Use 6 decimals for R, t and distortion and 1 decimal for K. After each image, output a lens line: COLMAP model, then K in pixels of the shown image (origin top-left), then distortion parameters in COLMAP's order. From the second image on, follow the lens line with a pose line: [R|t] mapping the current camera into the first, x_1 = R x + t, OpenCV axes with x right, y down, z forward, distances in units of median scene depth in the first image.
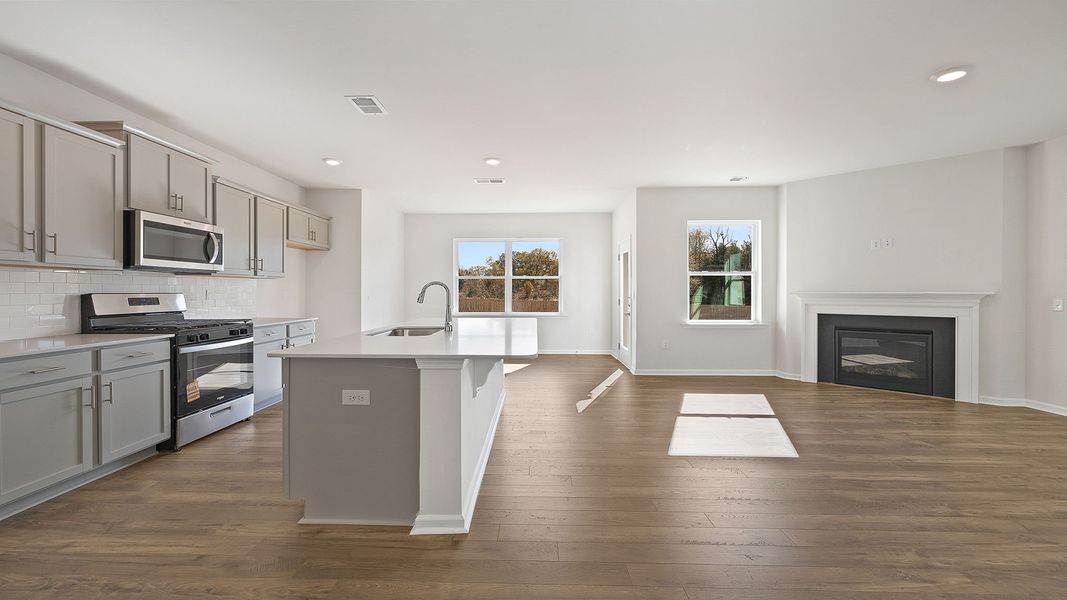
lens RADIAL K [[447.0, 0, 526.7], [0, 447.0, 295.5], [0, 0, 1]] dist [0.000969, -0.000285]
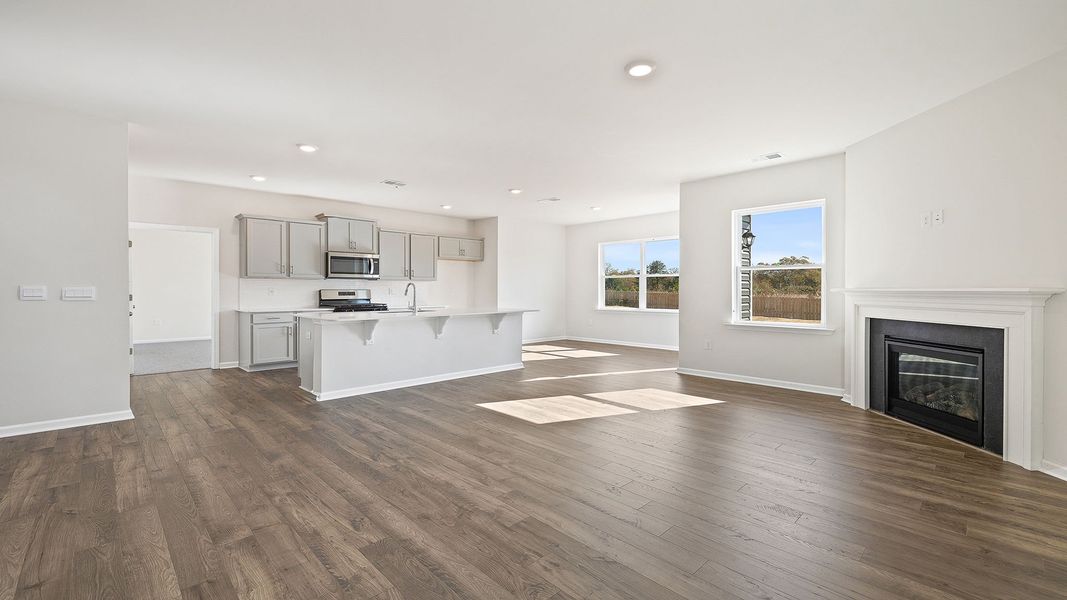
lens RADIAL K [[447.0, 0, 524.7], [0, 447.0, 295.4], [0, 0, 1]] dist [0.000969, -0.000285]
pose [[0.713050, 0.008698, -0.701060, 0.943654], [-0.005762, 0.999962, 0.006546, 0.001973], [0.701090, -0.000629, 0.713073, 0.074083]]
